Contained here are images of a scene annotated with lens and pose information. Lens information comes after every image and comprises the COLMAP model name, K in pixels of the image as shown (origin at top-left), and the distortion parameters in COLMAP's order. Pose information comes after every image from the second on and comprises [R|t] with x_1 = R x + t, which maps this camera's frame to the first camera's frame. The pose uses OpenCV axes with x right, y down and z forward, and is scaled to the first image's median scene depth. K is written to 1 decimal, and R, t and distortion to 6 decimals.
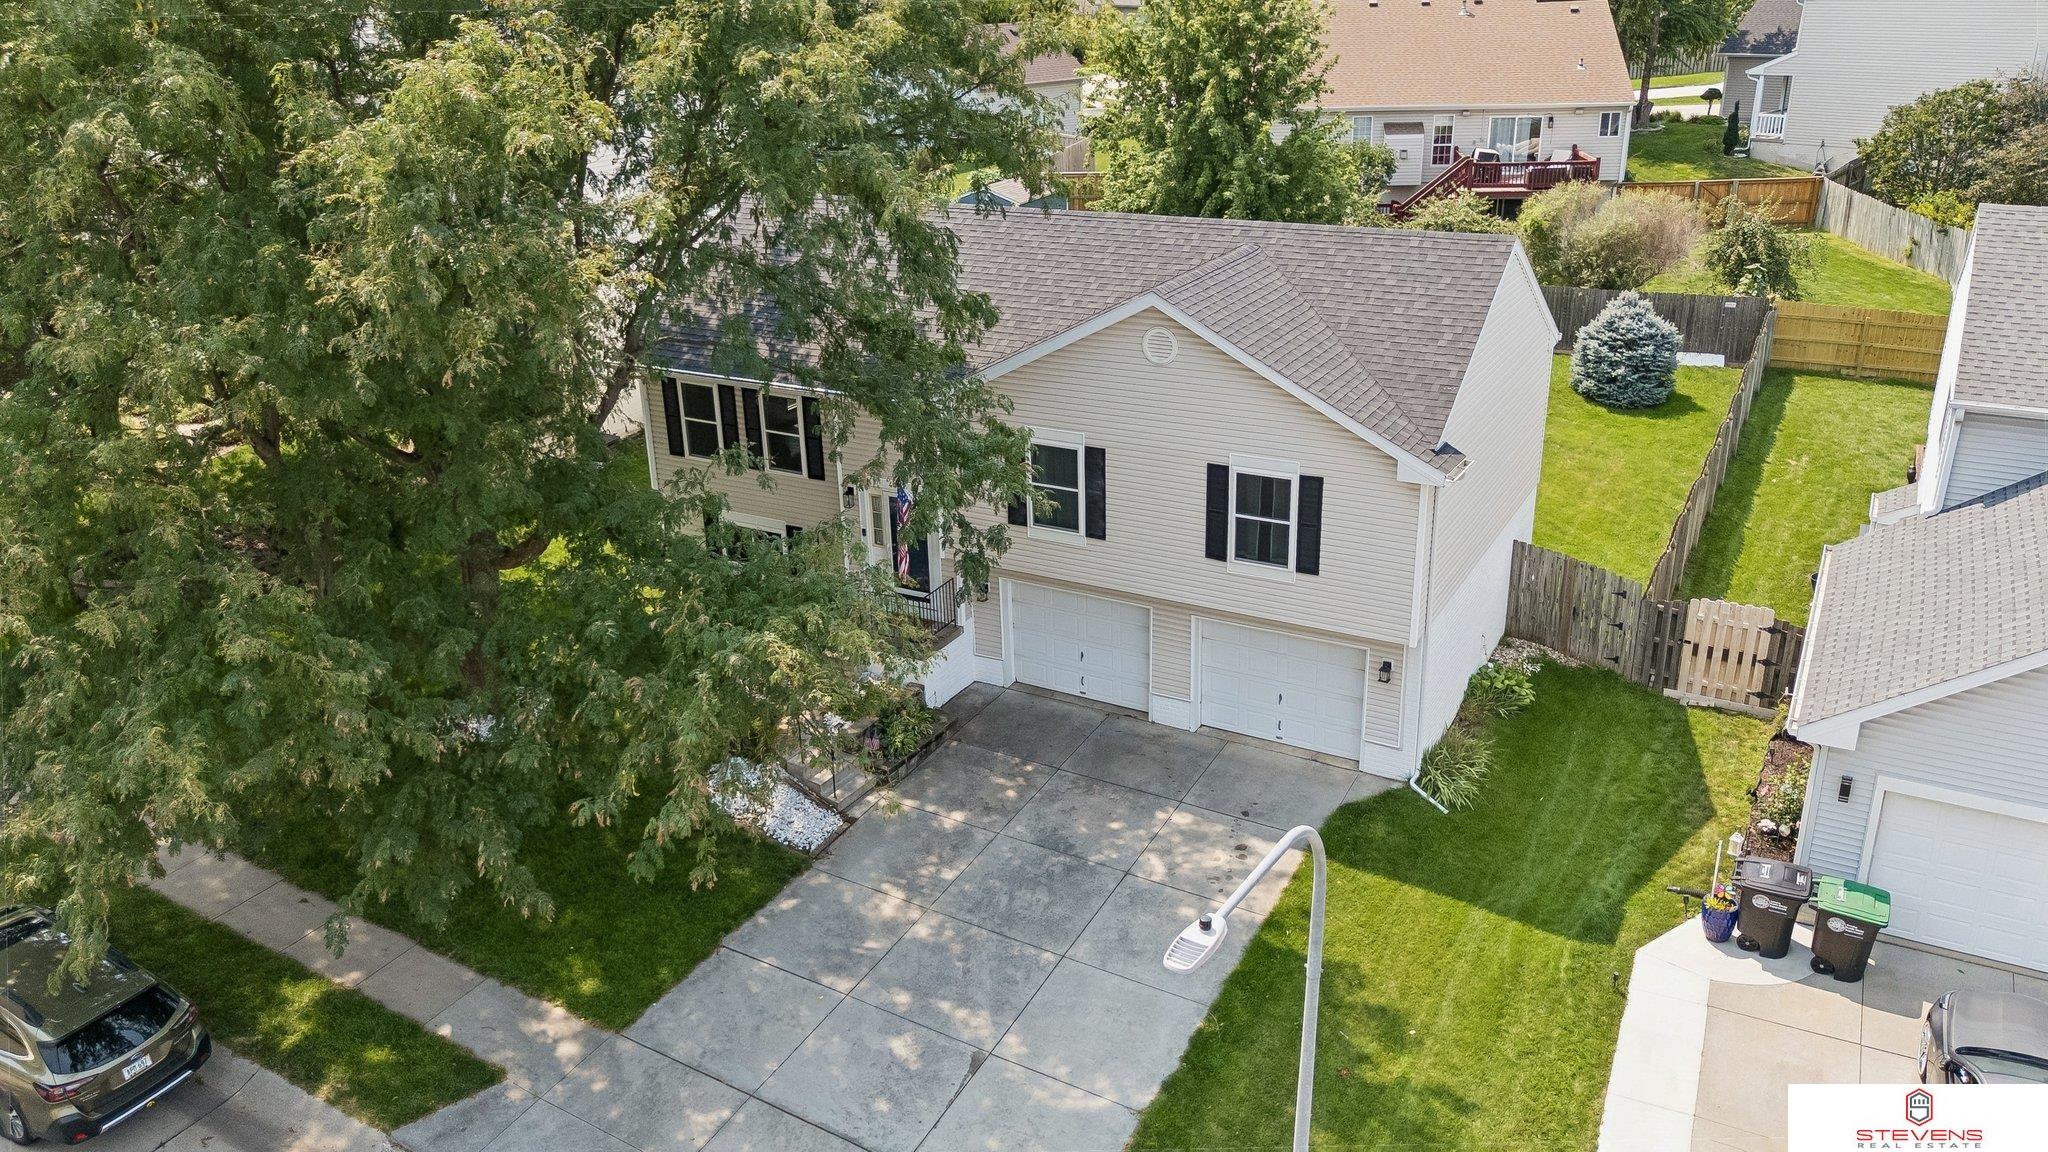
lens RADIAL K [[1530.4, 0, 1024.0], [0, 1530.4, 576.0], [0, 0, 1]] dist [0.027807, -0.030954]
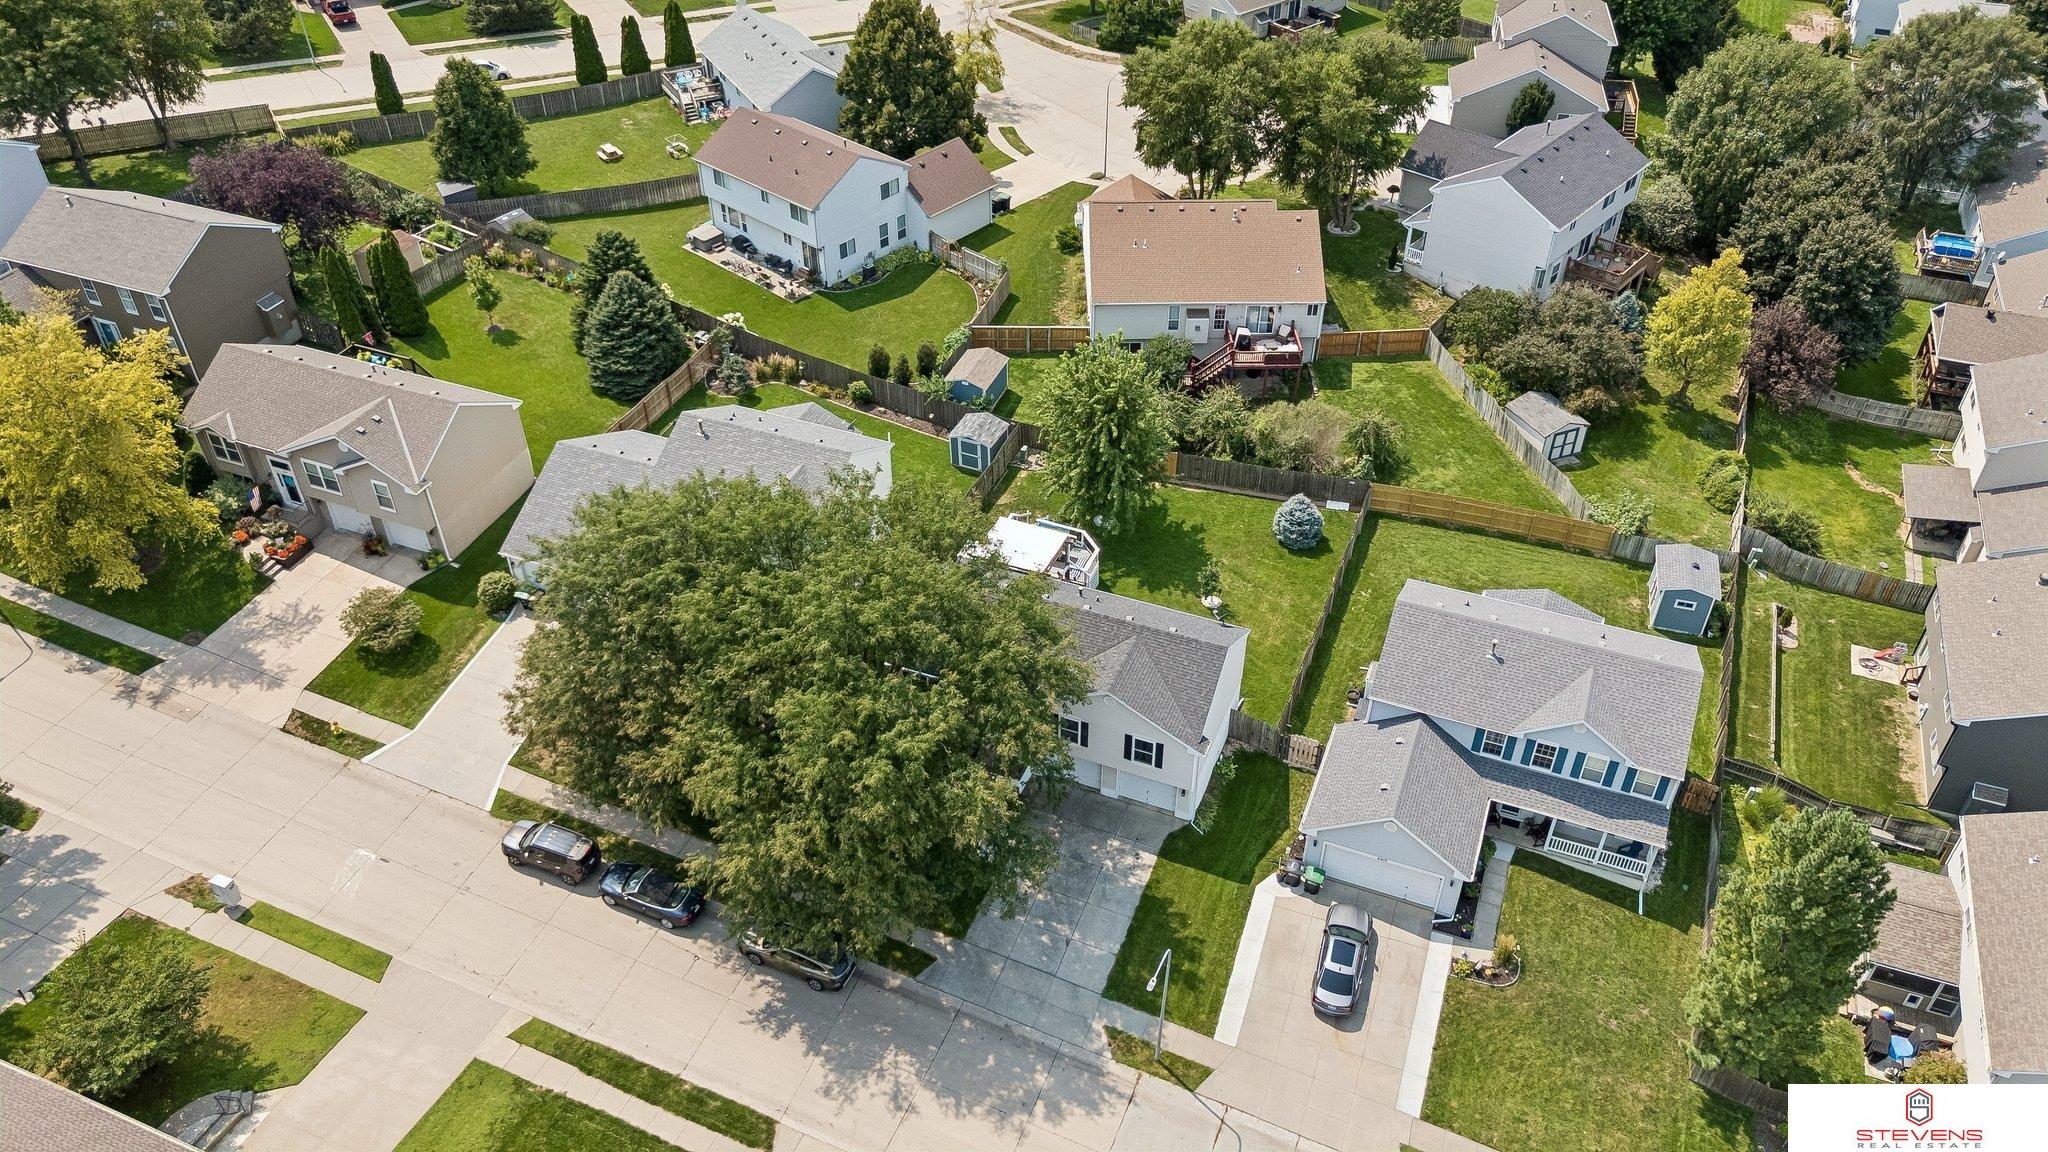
lens RADIAL K [[1518.6, 0, 1024.0], [0, 1518.6, 576.0], [0, 0, 1]] dist [0.048759, -0.030705]
pose [[0.991621, -0.054862, 0.116950, -0.395550], [0.019269, 0.958026, 0.286032, -1.194990], [-0.127734, -0.281382, 0.951056, -1.660654]]
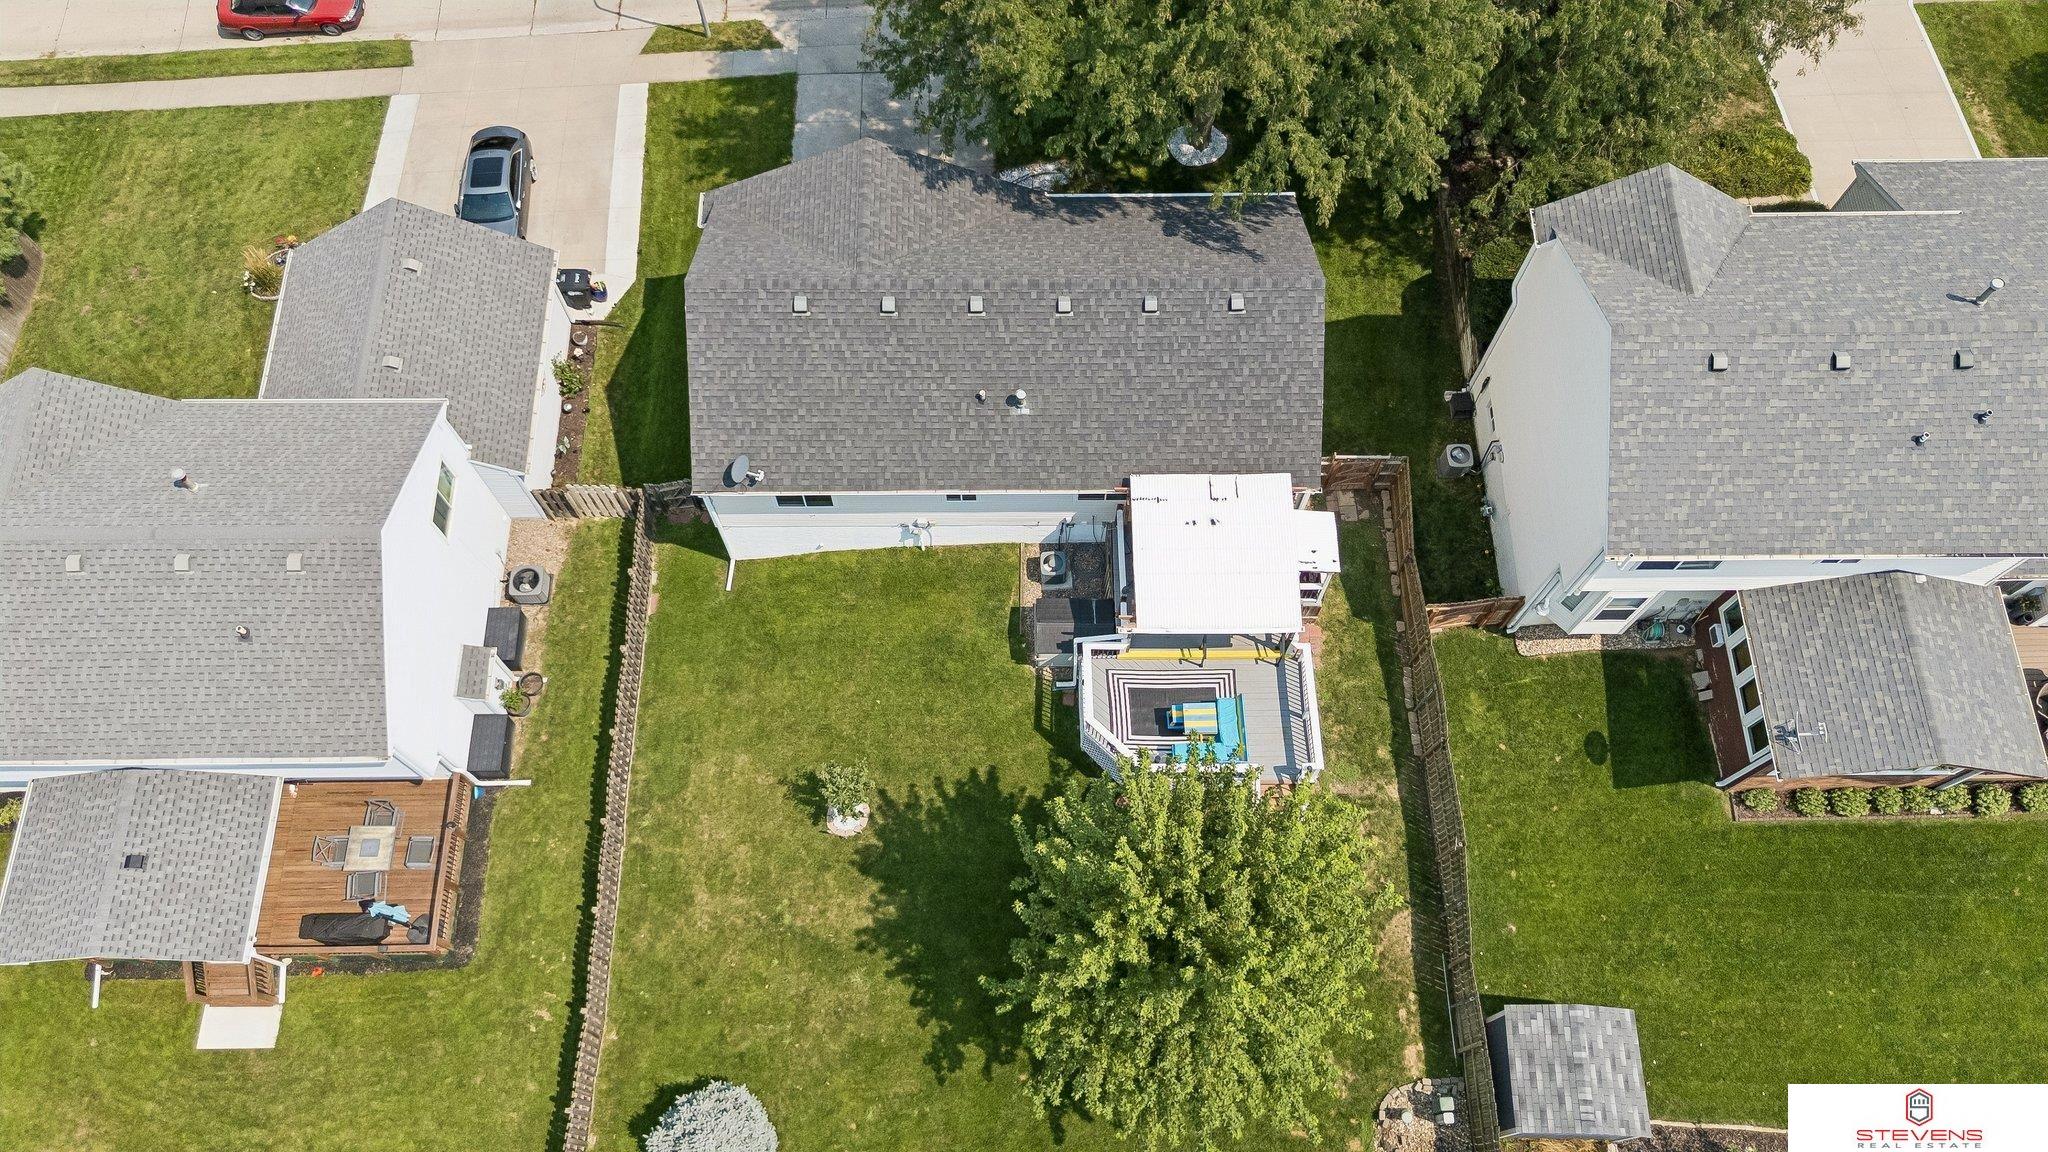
lens RADIAL K [[1518.6, 0, 1024.0], [0, 1518.6, 576.0], [0, 0, 1]] dist [0.048759, -0.030705]
pose [[-0.868171, 0.469320, -0.161300, 0.412121], [-0.163596, 0.036203, 0.985863, -1.788003], [0.468525, 0.882286, 0.045348, 1.363394]]
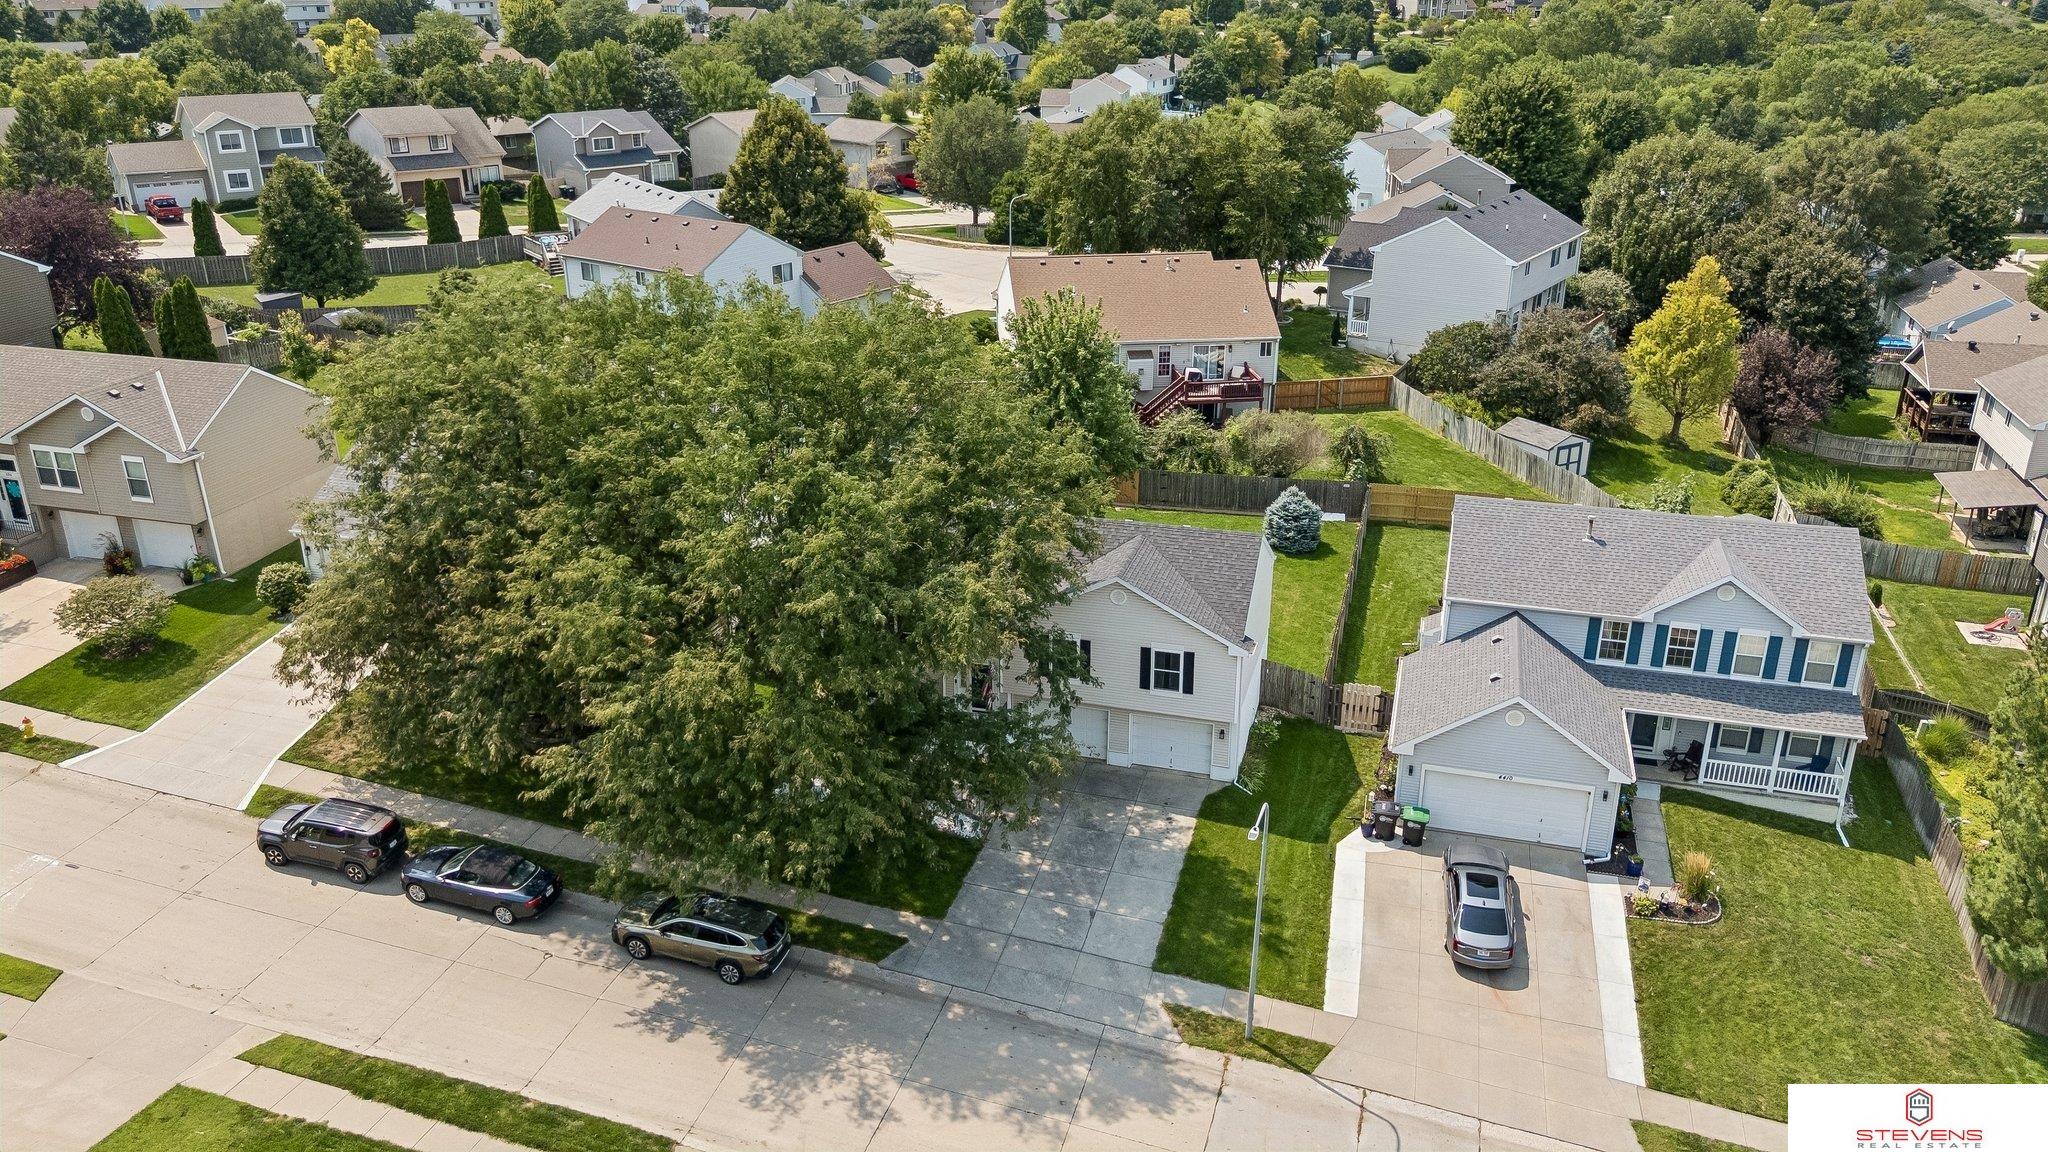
lens RADIAL K [[1518.6, 0, 1024.0], [0, 1518.6, 576.0], [0, 0, 1]] dist [0.048759, -0.030705]
pose [[0.973240, -0.061377, 0.221444, -0.517810], [0.062624, 0.998036, 0.001392, -0.187163], [-0.221094, 0.012513, 0.975172, -1.091972]]
